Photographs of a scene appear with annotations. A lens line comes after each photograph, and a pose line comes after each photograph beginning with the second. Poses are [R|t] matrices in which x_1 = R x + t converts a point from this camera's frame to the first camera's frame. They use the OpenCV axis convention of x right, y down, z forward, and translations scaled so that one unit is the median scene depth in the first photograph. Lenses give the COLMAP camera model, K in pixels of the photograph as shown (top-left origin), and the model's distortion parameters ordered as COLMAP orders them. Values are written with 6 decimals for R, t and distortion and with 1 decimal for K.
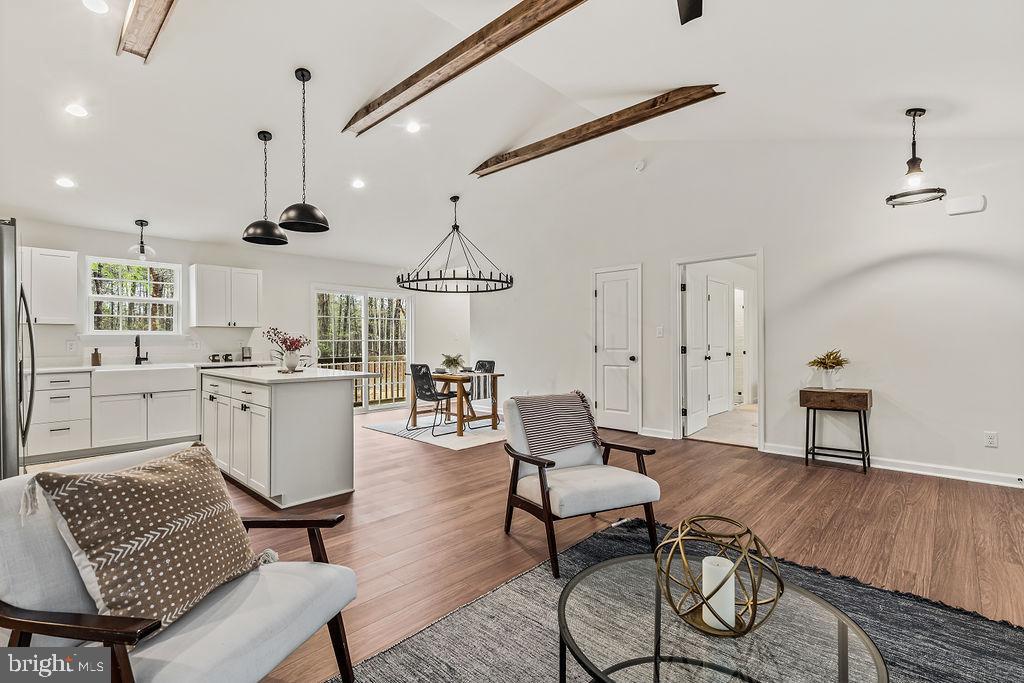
lens RADIAL K [[473.1, 0, 514.7], [0, 473.1, 341.3], [0, 0, 1]] dist [-0.004408, 0.000644]
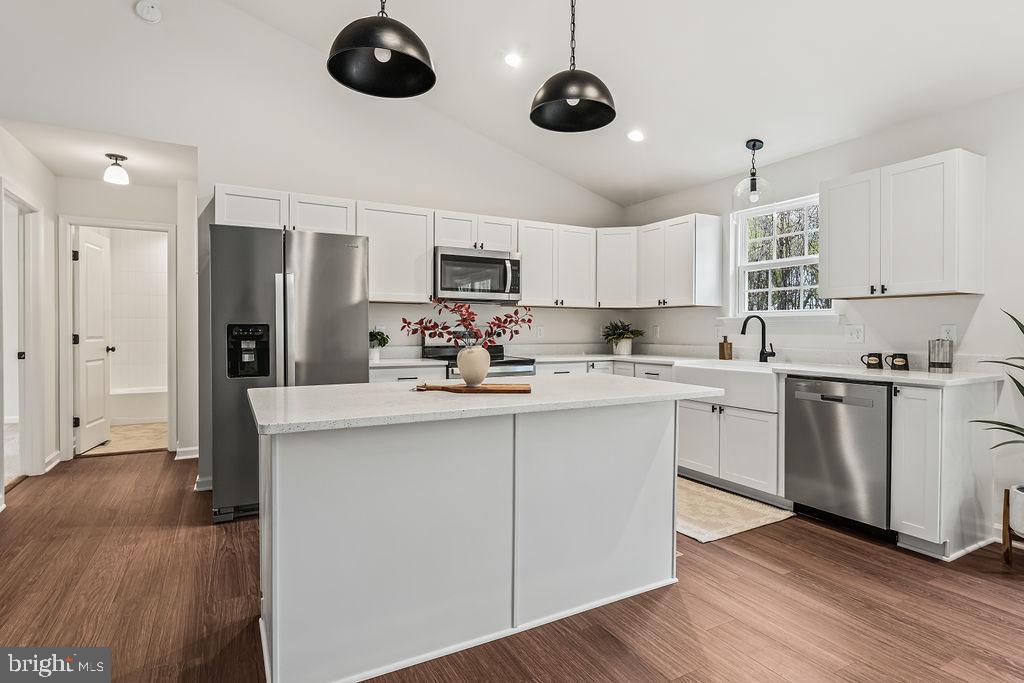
lens RADIAL K [[503.6, 0, 551.2], [0, 503.6, 337.9], [0, 0, 1]] dist [0.003256, -0.003516]
pose [[-0.287523, 0.018567, -0.957594, -0.039699], [-0.001558, 0.999802, 0.019853, 0.002231], [0.957773, 0.007200, -0.287437, 0.932656]]
